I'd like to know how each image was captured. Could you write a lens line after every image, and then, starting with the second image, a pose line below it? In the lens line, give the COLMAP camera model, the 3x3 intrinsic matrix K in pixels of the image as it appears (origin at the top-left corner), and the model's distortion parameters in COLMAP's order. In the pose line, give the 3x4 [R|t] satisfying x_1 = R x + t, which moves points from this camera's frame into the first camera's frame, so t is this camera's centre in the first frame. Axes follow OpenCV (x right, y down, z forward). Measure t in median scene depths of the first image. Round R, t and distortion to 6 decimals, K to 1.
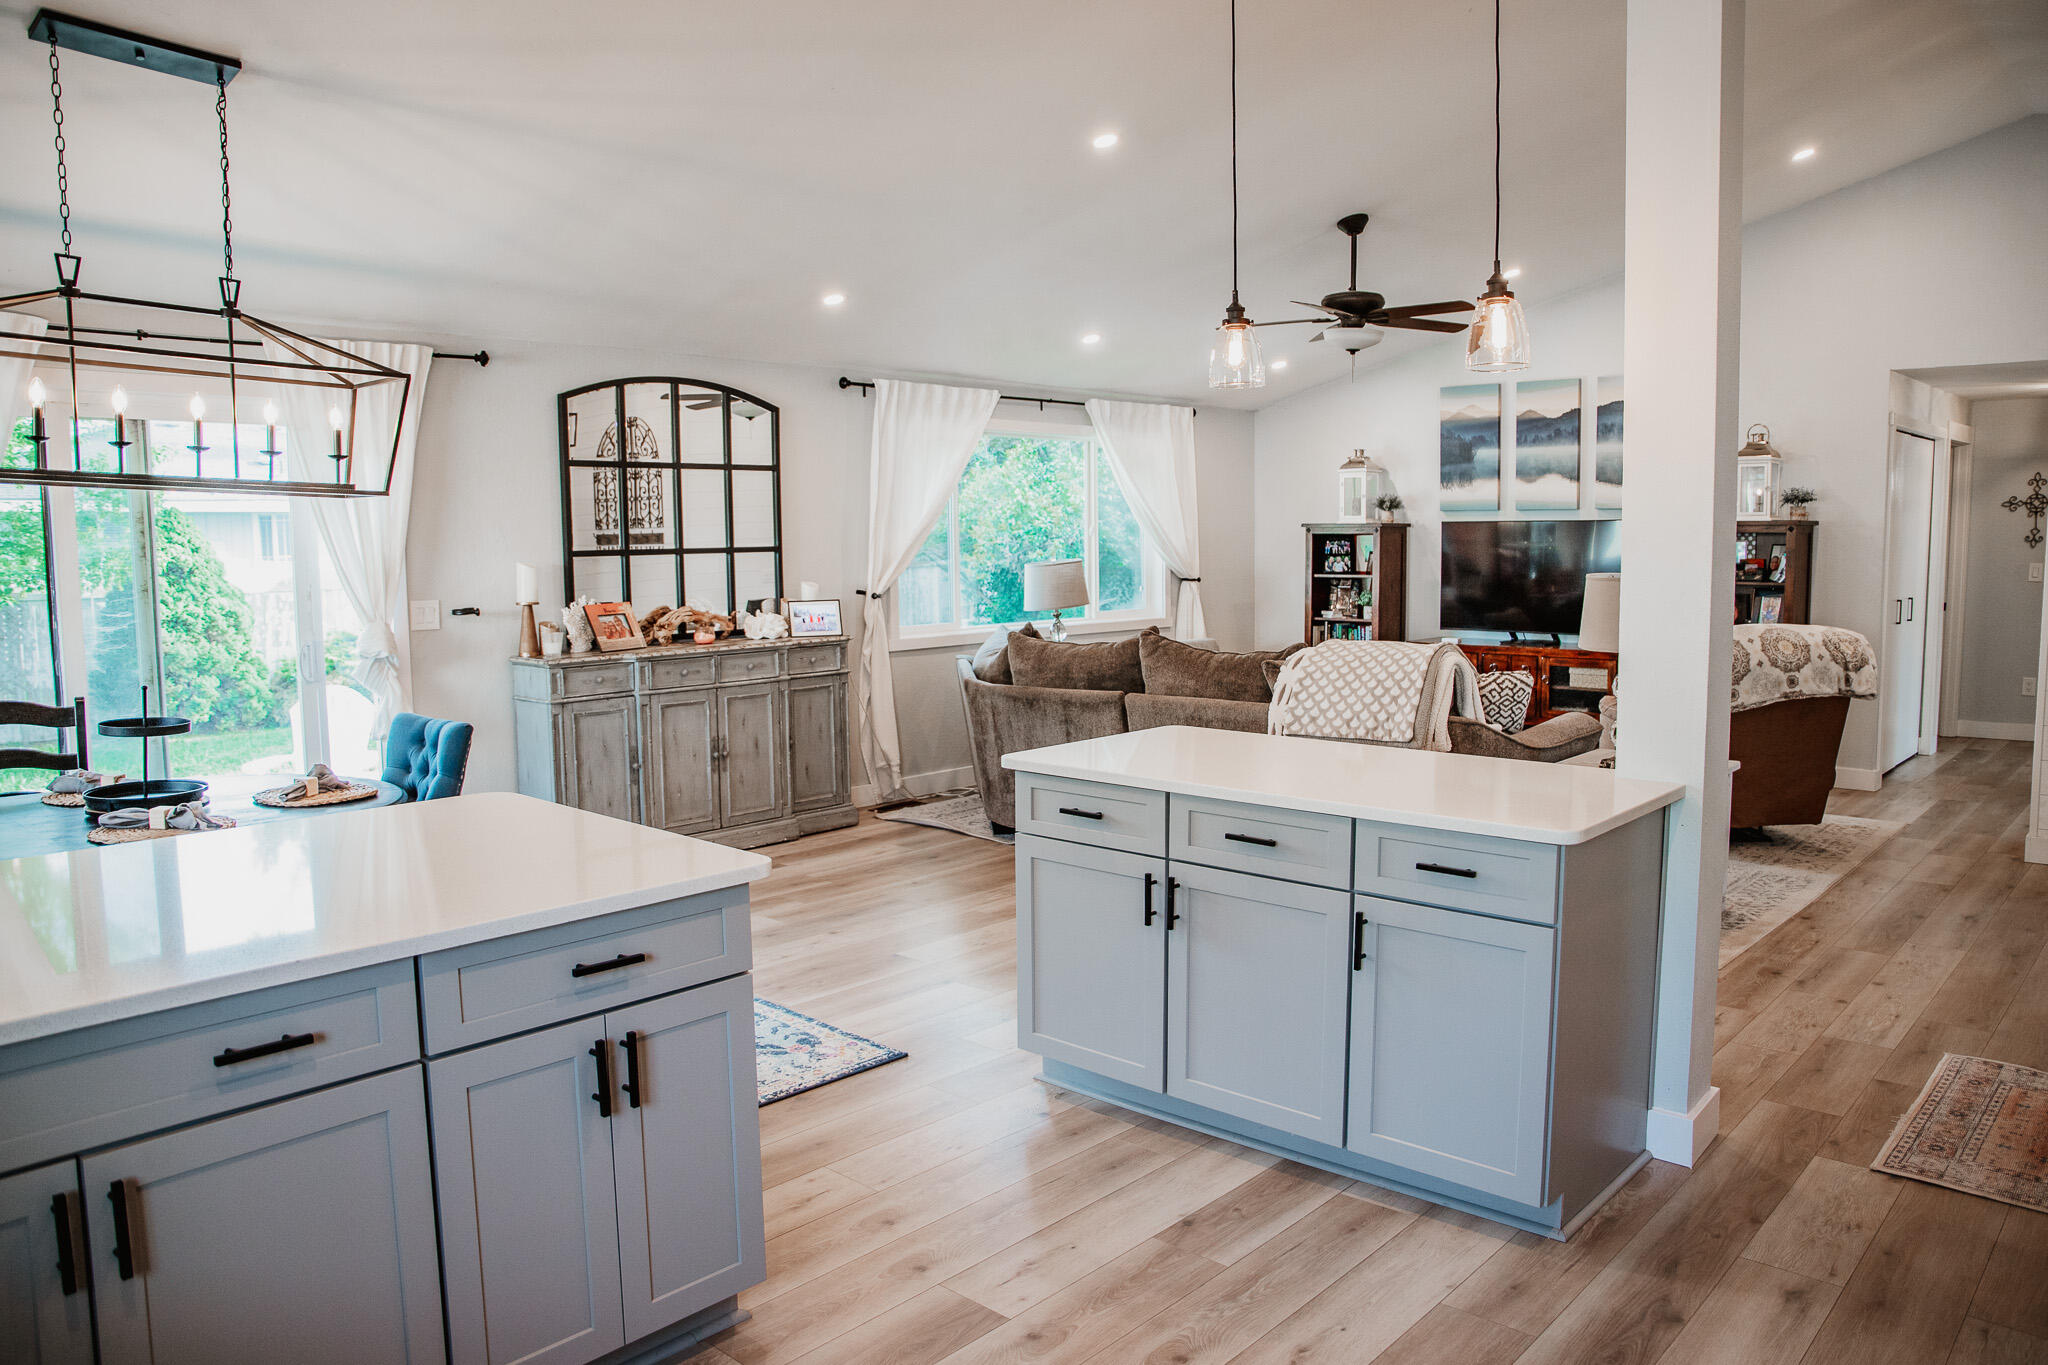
lens RADIAL K [[1429.8, 0, 1026.9], [0, 1429.8, 680.3], [0, 0, 1]] dist [-0.132473, 0.094083]
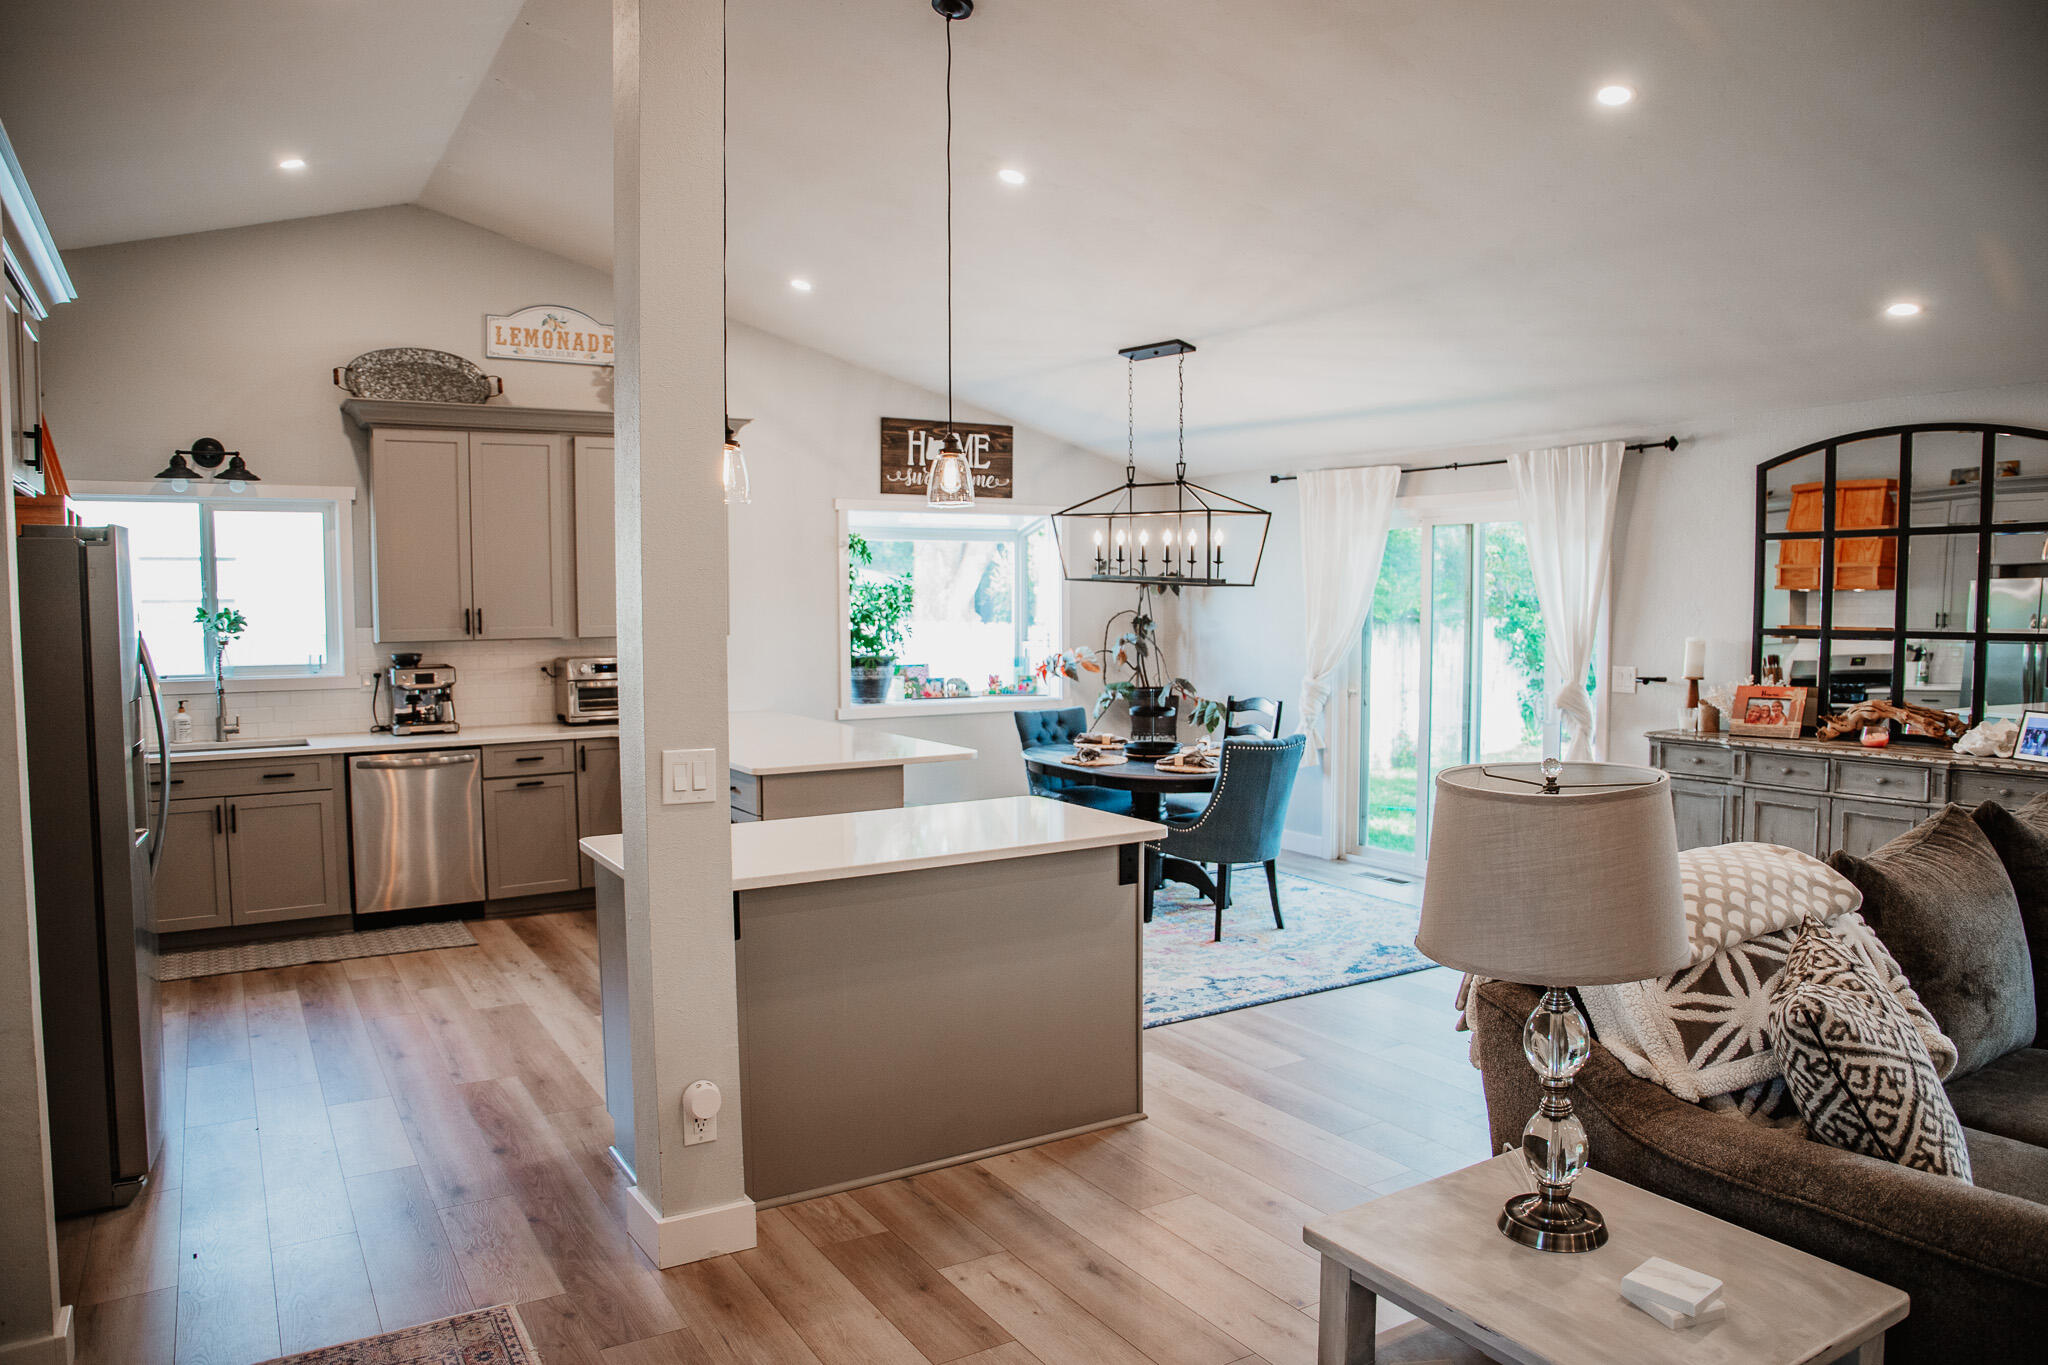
lens RADIAL K [[1386.8, 0, 1022.3], [0, 1386.8, 691.0], [0, 0, 1]] dist [-0.135976, 0.094057]
pose [[-0.277611, 0.077083, -0.957596, 0.662111], [-0.088312, 0.990508, 0.105335, -0.097088], [0.956626, 0.113810, -0.268168, 0.738565]]
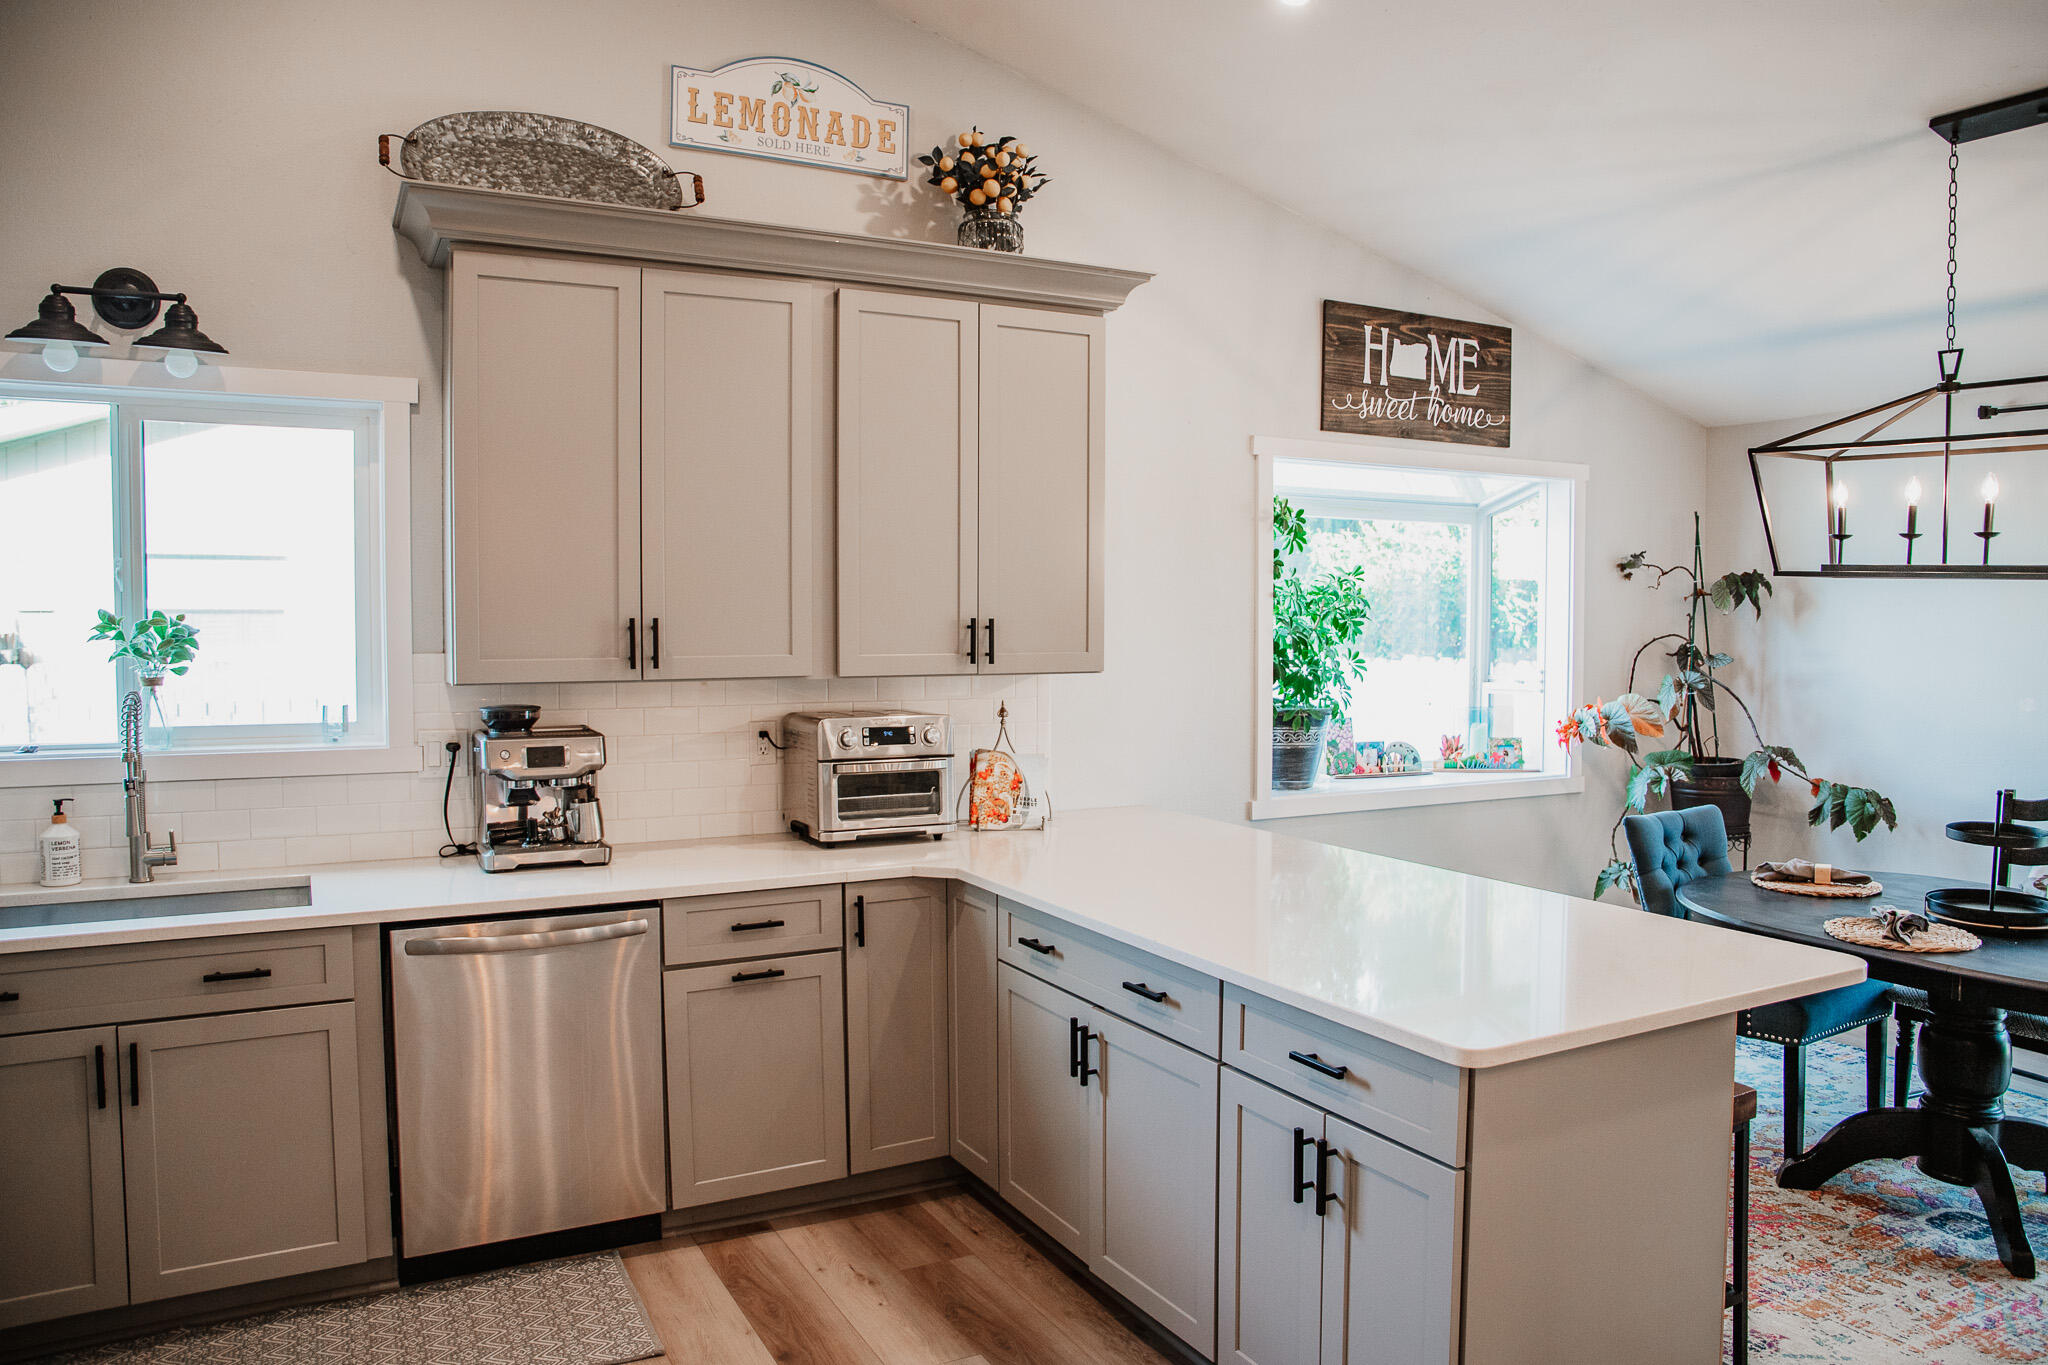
lens RADIAL K [[1429.8, 0, 1026.9], [0, 1429.8, 680.3], [0, 0, 1]] dist [-0.132473, 0.094083]
pose [[-0.339286, 0.048994, -0.939406, 0.247547], [-0.091388, 0.992202, 0.084754, -0.049411], [0.936233, 0.114607, -0.332163, 0.378237]]
